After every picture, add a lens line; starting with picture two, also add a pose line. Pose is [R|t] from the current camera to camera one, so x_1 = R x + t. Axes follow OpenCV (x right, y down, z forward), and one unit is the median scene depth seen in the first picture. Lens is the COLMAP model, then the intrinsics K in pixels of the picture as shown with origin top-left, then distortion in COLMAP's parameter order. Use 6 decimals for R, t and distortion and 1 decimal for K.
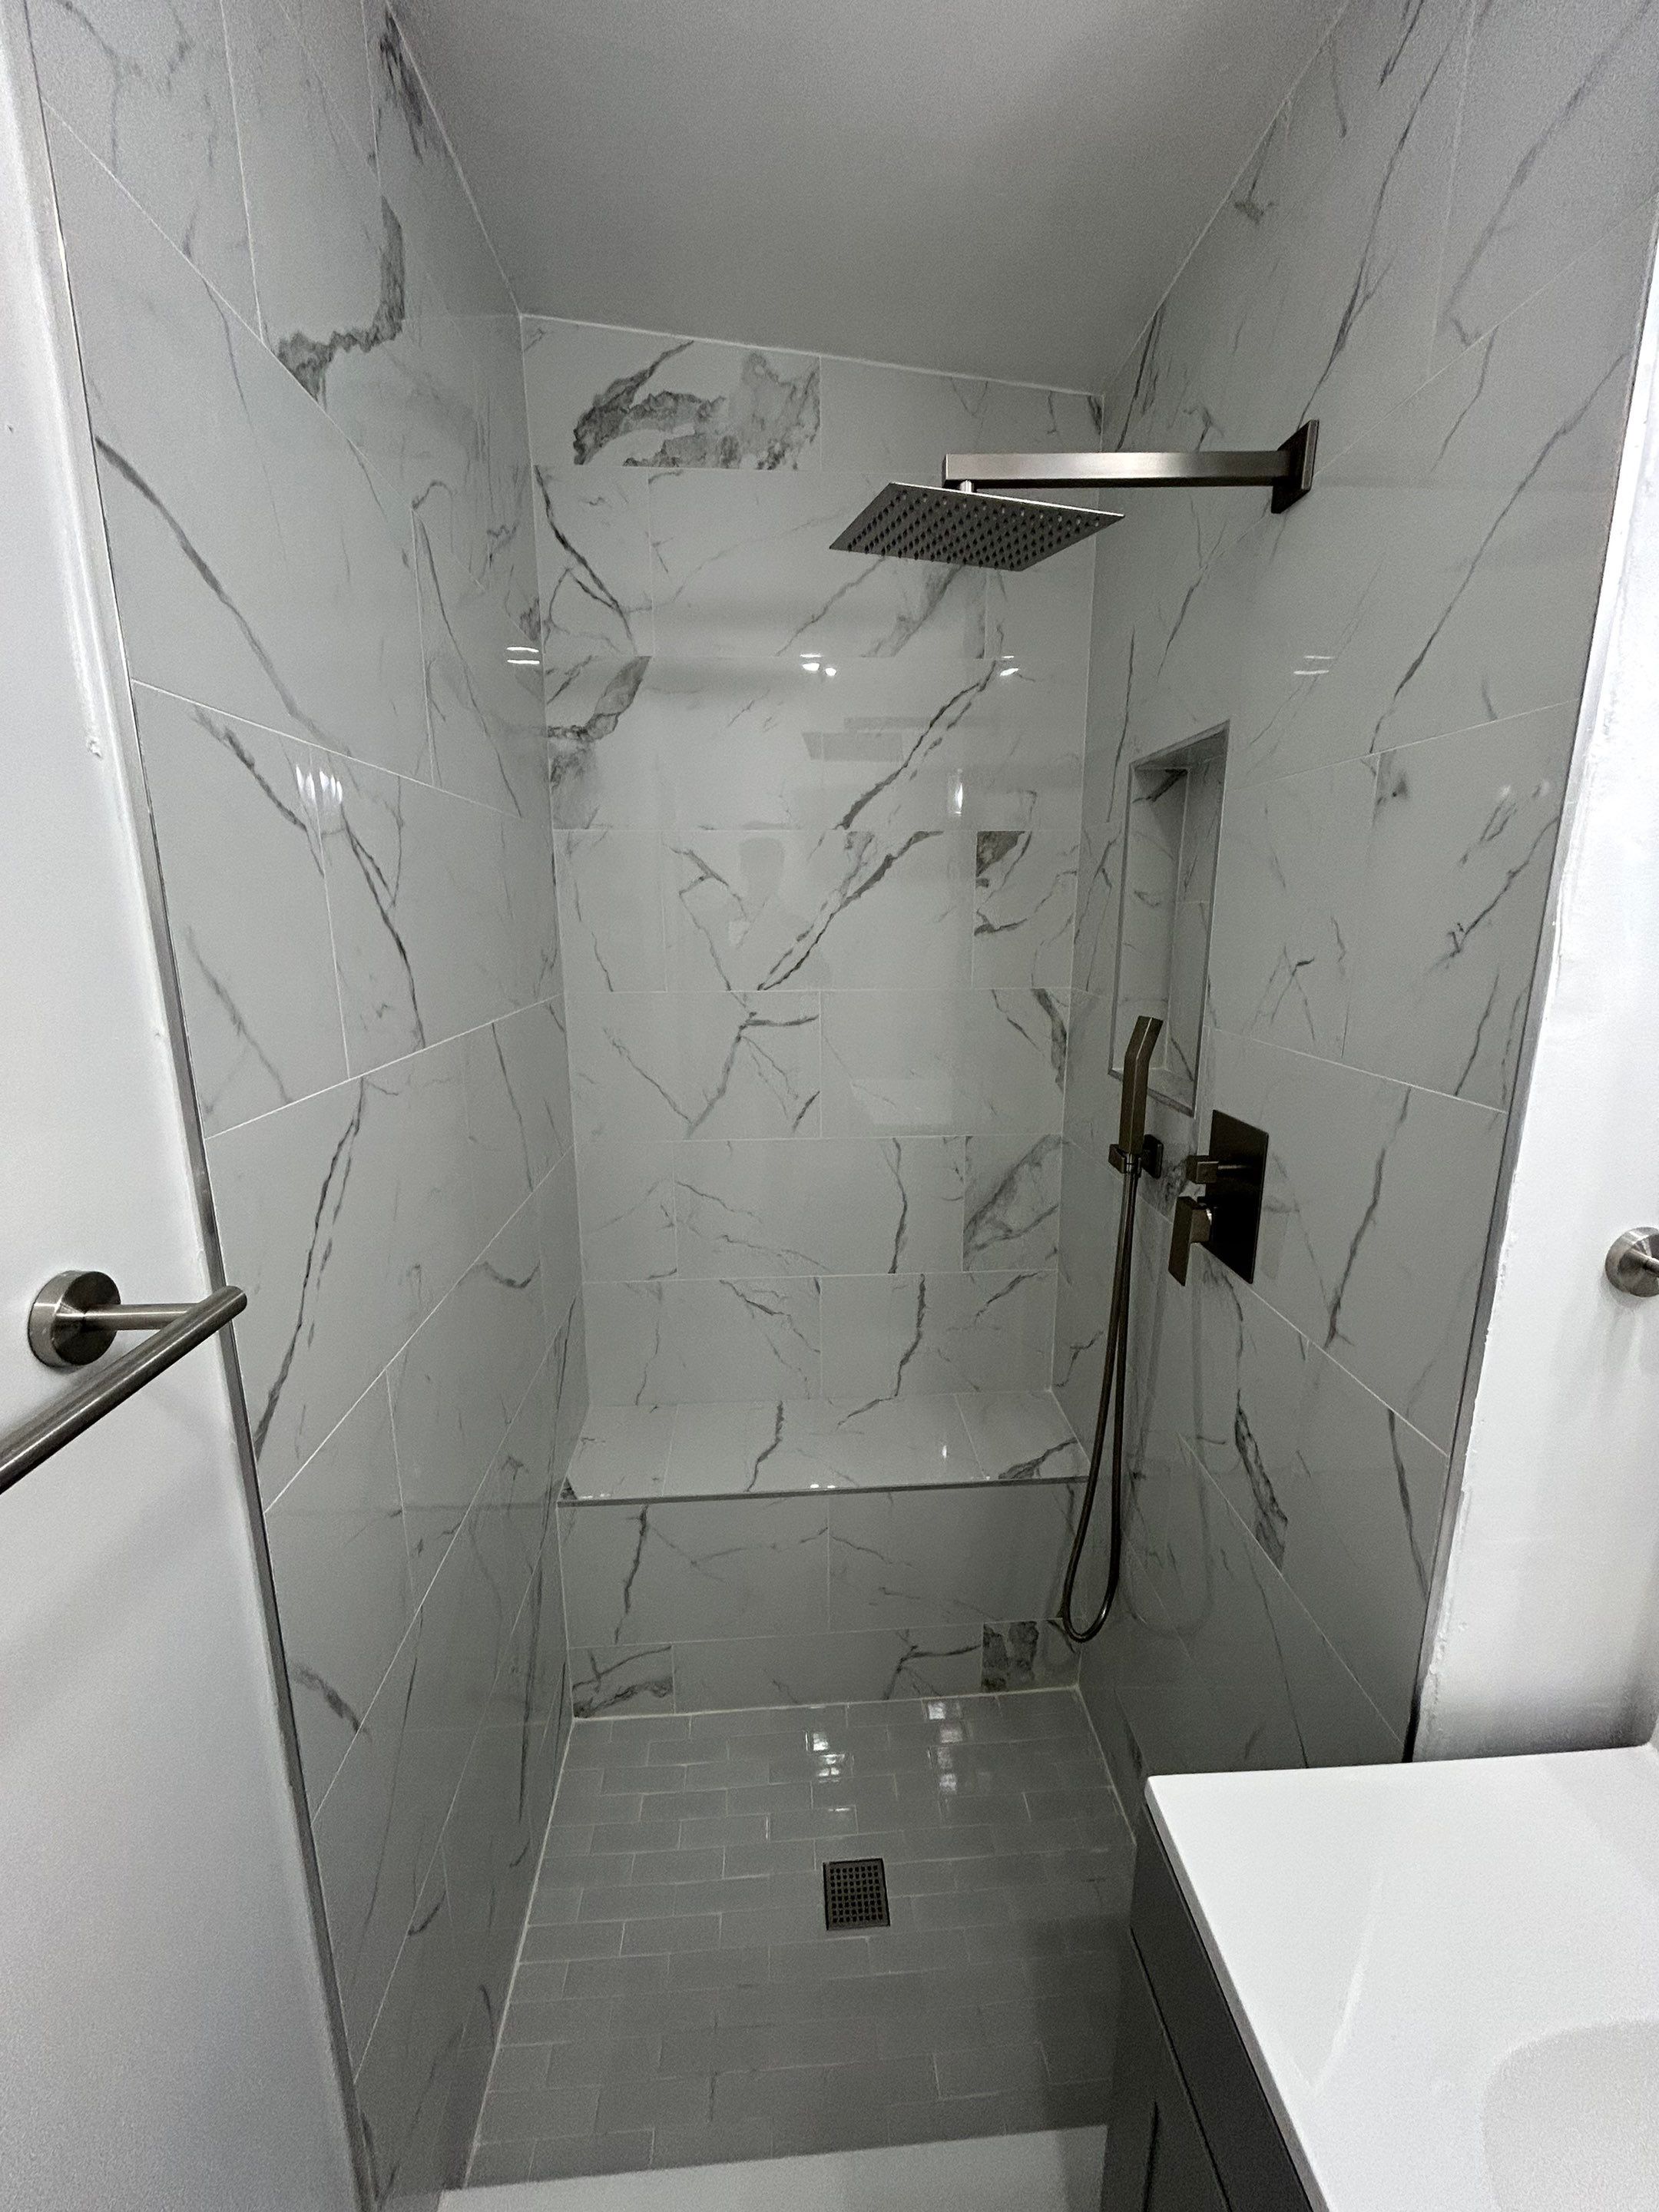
lens RADIAL K [[895.6, 0, 833.0], [0, 895.6, 1105.9], [0, 0, 1]] dist [-0.001026, 0.000820]
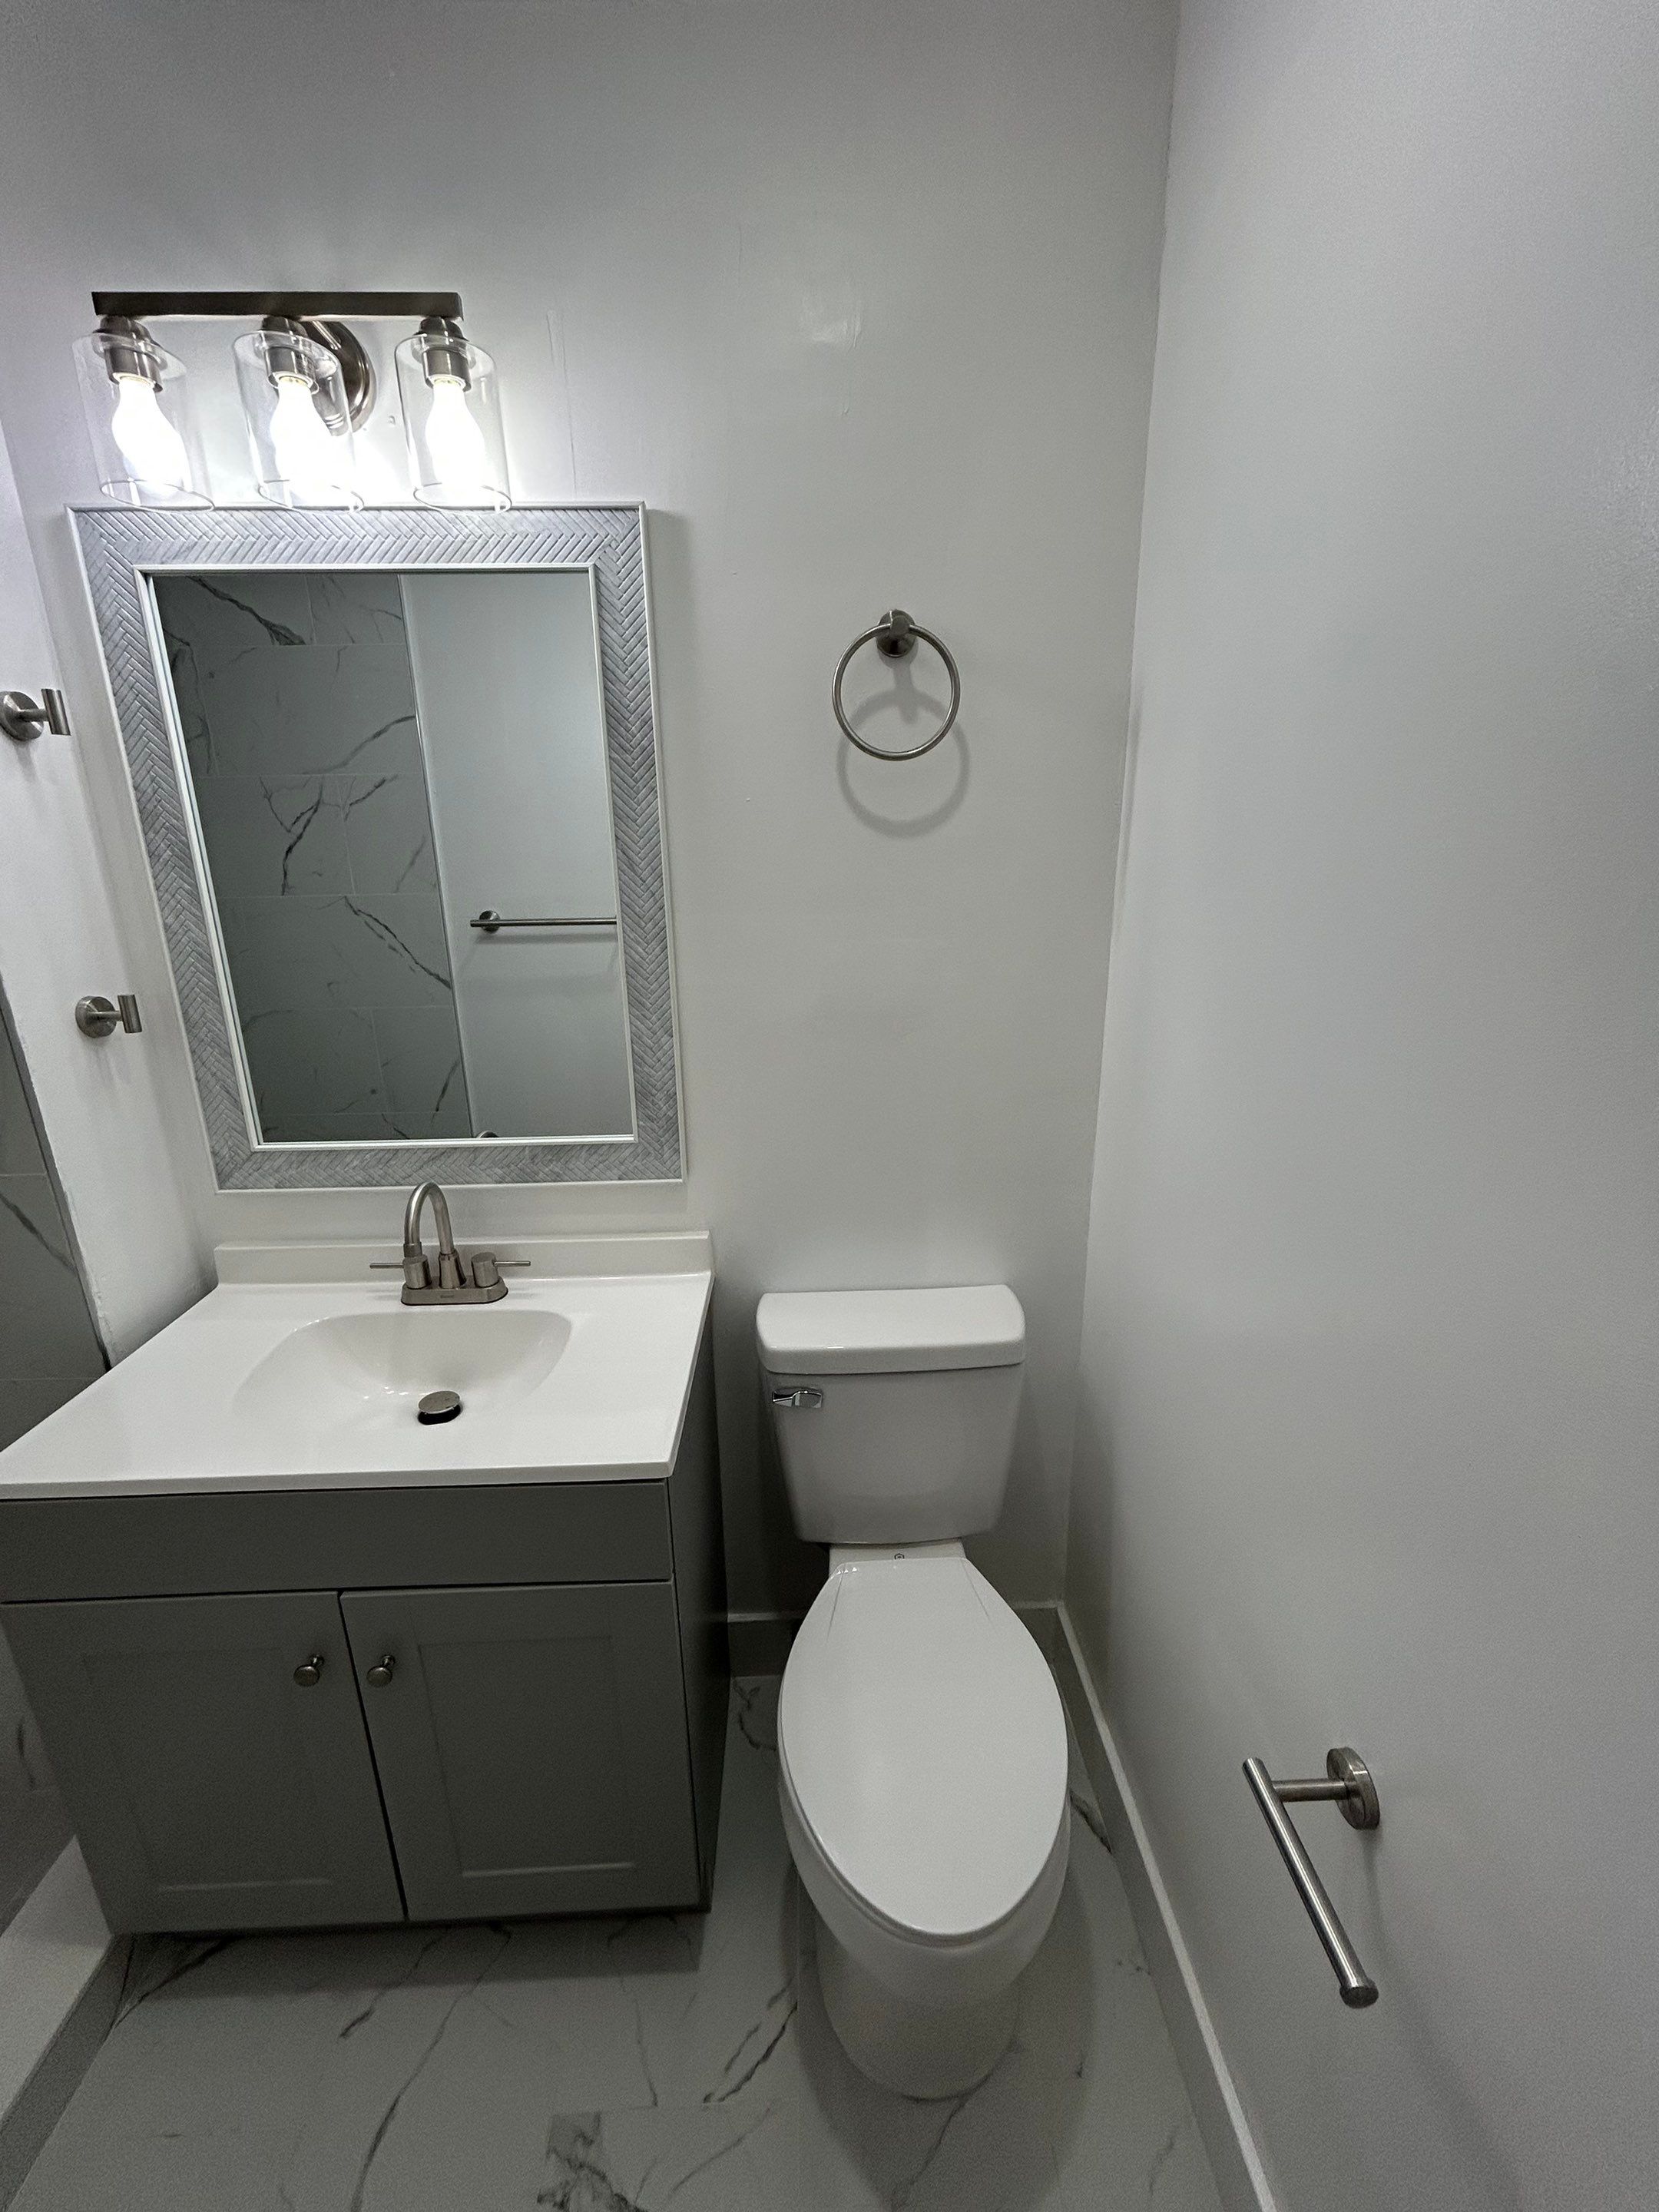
lens RADIAL K [[895.6, 0, 833.5], [0, 895.6, 1104.9], [0, 0, 1]] dist [-0.001026, 0.000820]
pose [[0.033683, -0.285083, 0.957911, -0.332949], [0.236307, 0.933550, 0.269524, 0.094758], [-0.971094, 0.217283, 0.098812, -0.225488]]
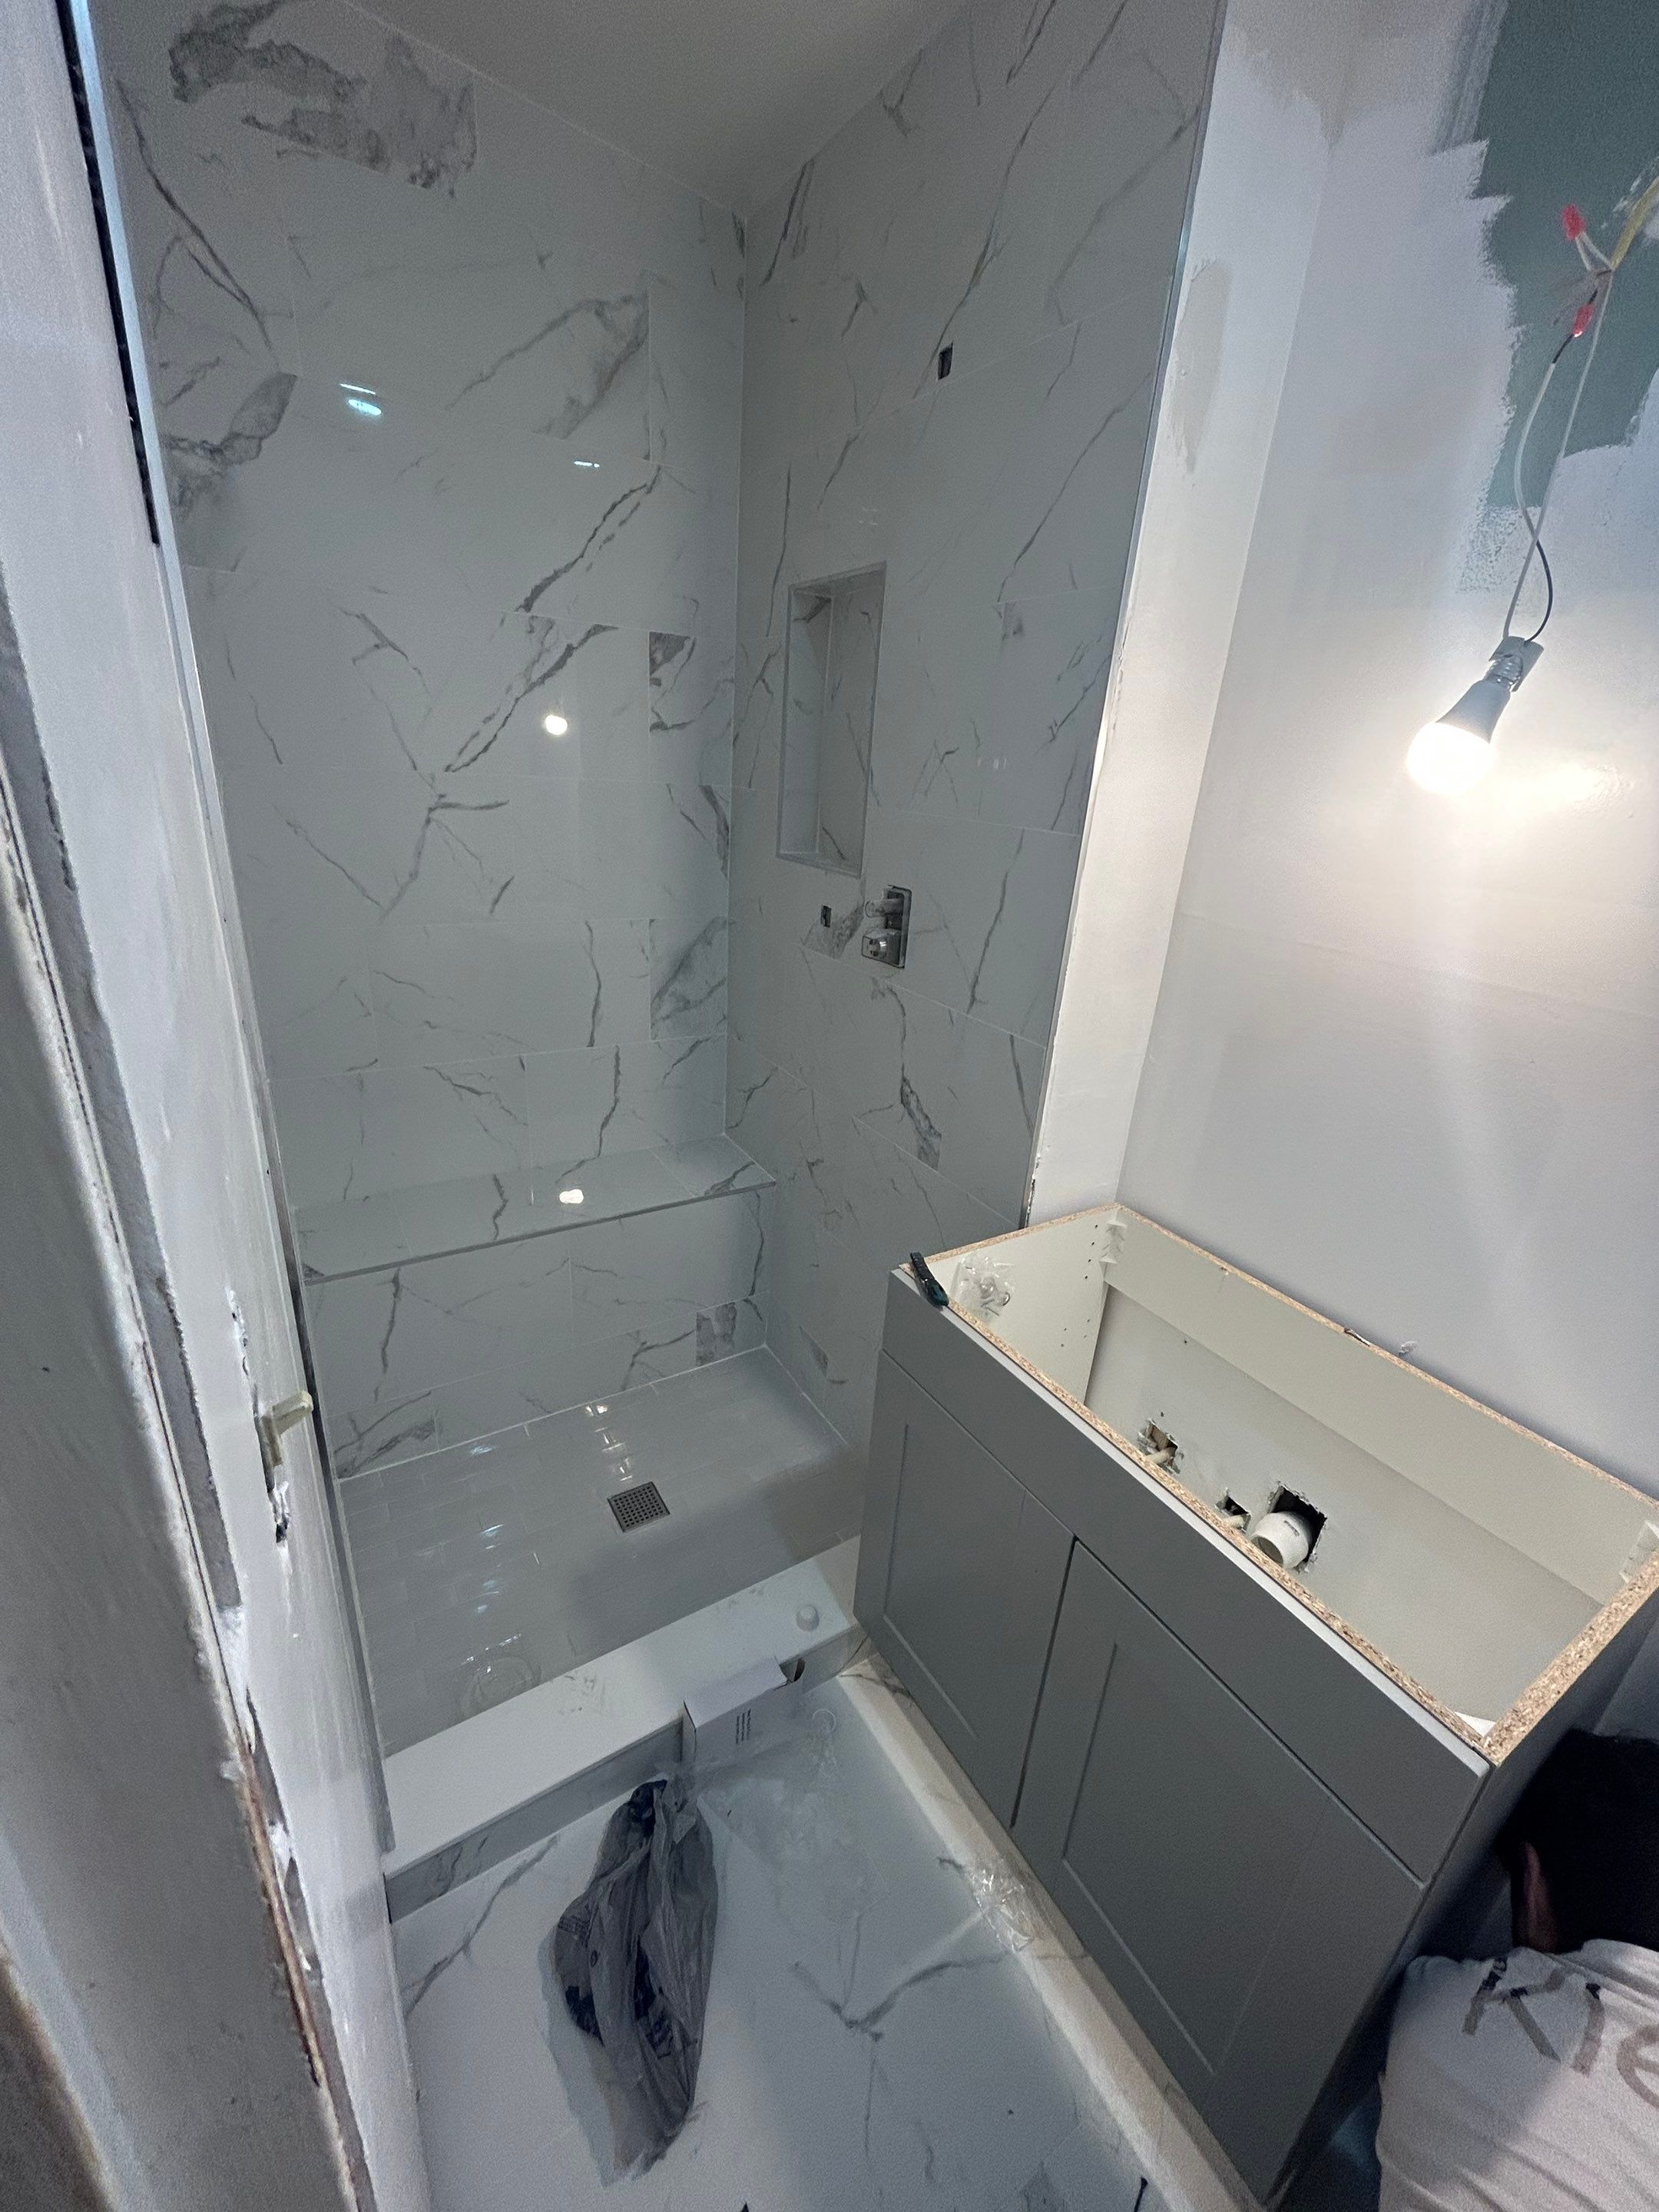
lens RADIAL K [[895.6, 0, 834.2], [0, 895.6, 1104.5], [0, 0, 1]] dist [-0.001026, 0.000820]
pose [[0.877737, -0.112992, 0.465629, -0.241642], [0.034736, 0.984245, 0.173363, 0.091806], [-0.477882, -0.135993, 0.867833, -0.158374]]
